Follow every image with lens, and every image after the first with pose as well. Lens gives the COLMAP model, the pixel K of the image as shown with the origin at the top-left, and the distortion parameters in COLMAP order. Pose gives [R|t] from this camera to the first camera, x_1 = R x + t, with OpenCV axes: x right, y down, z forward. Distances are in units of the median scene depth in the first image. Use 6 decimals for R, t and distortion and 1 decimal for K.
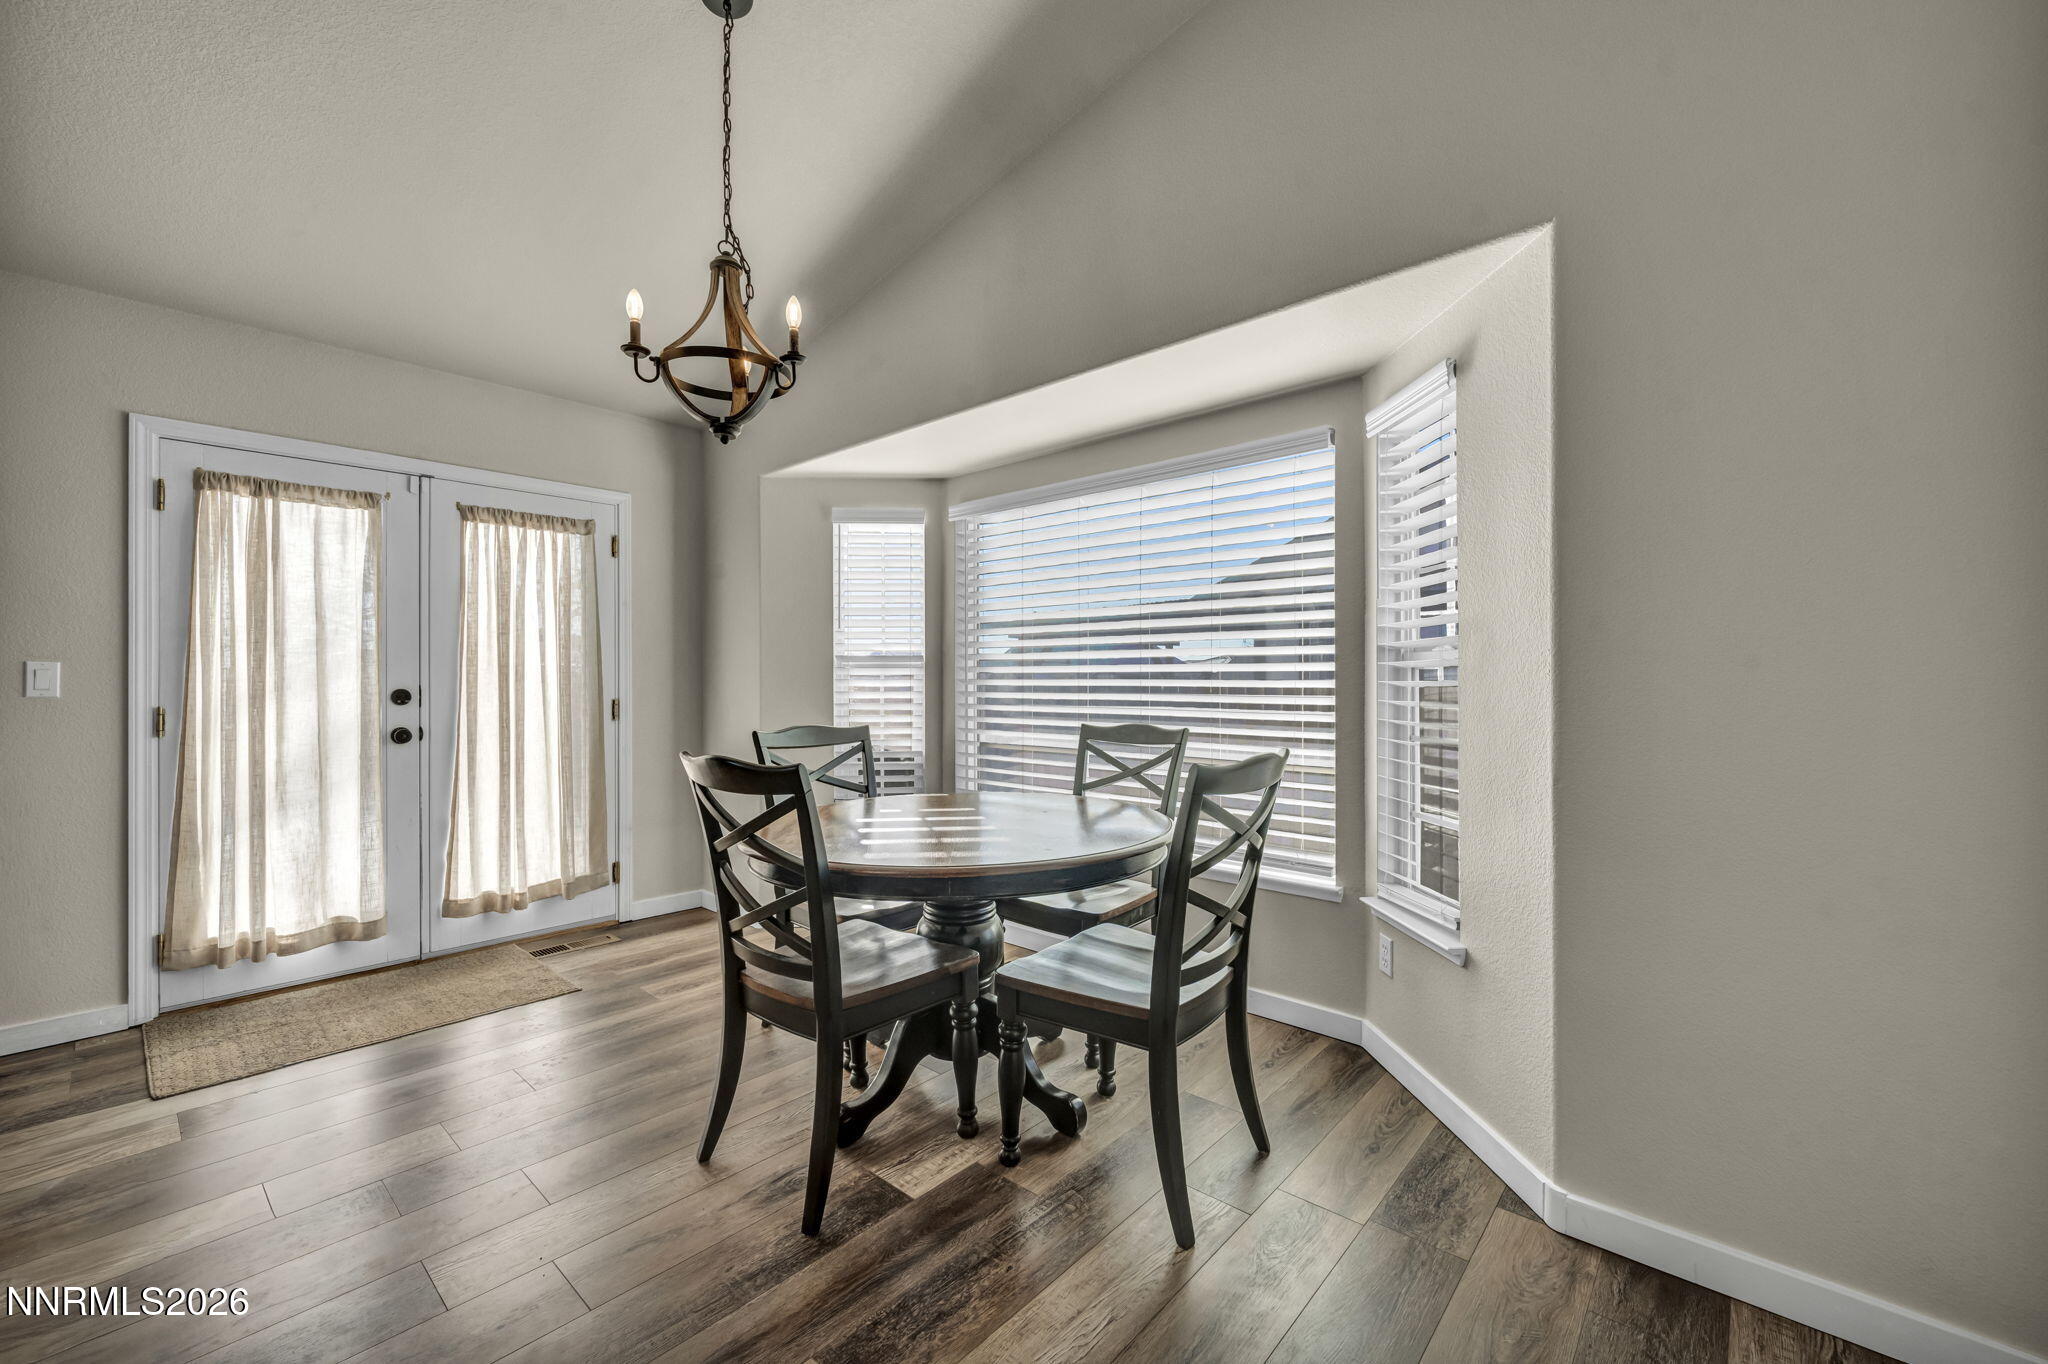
lens RADIAL K [[823.3, 0, 1017.2], [0, 823.3, 675.8], [0, 0, 1]] dist [0.000670, 0.000236]
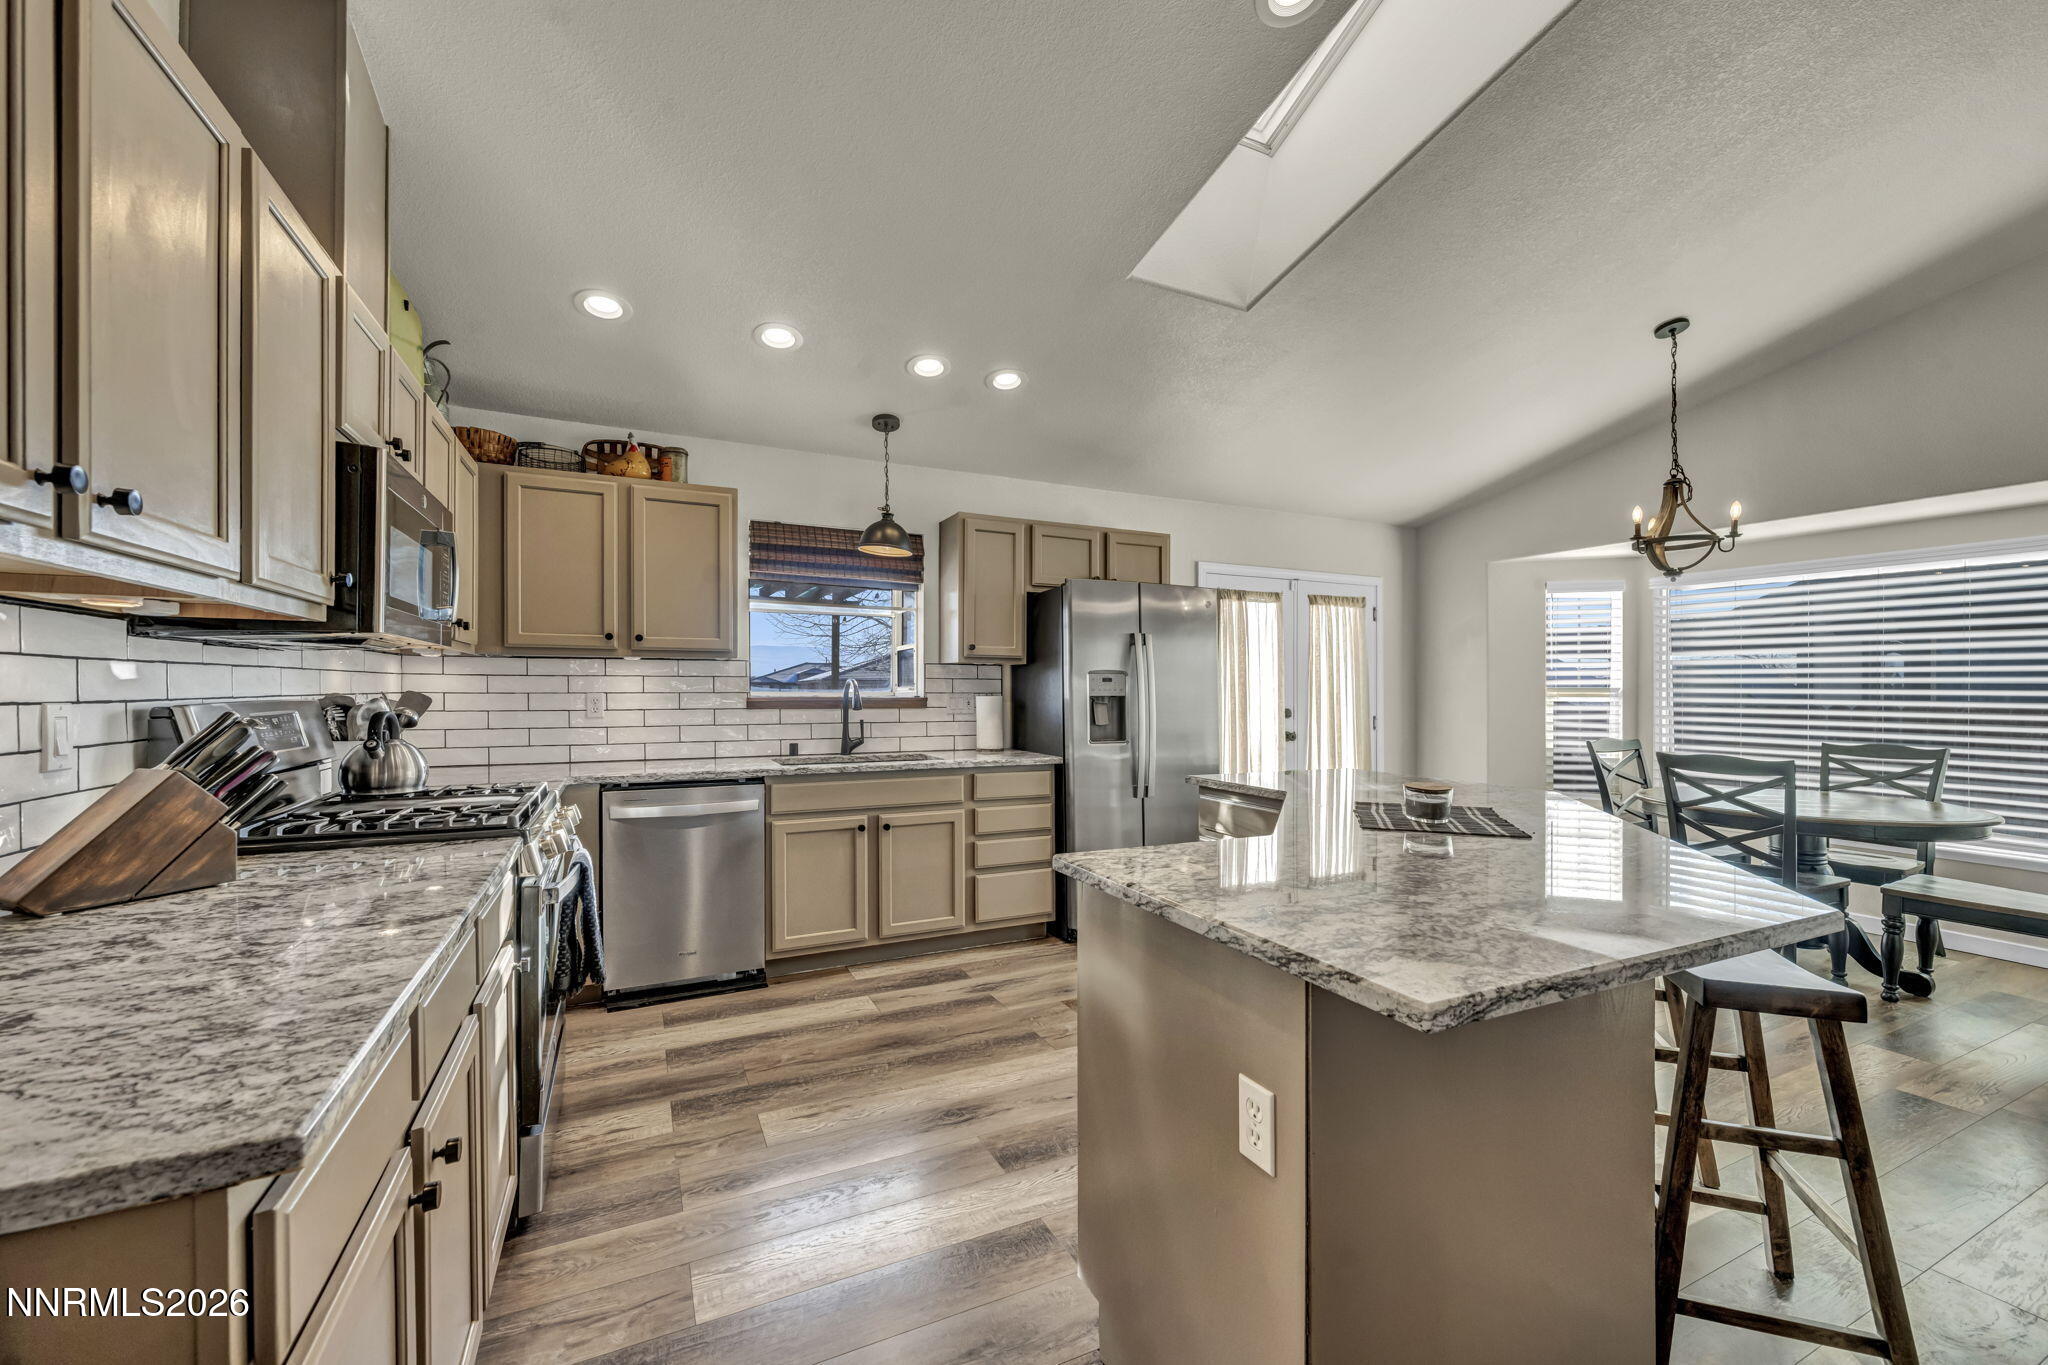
lens RADIAL K [[823.3, 0, 1028.5], [0, 823.3, 693.9], [0, 0, 1]] dist [0.000670, 0.000236]
pose [[0.921448, 0.010447, -0.388361, -0.615102], [-0.007262, 0.999927, 0.009669, -0.027622], [0.388434, -0.006089, 0.921457, -0.784341]]
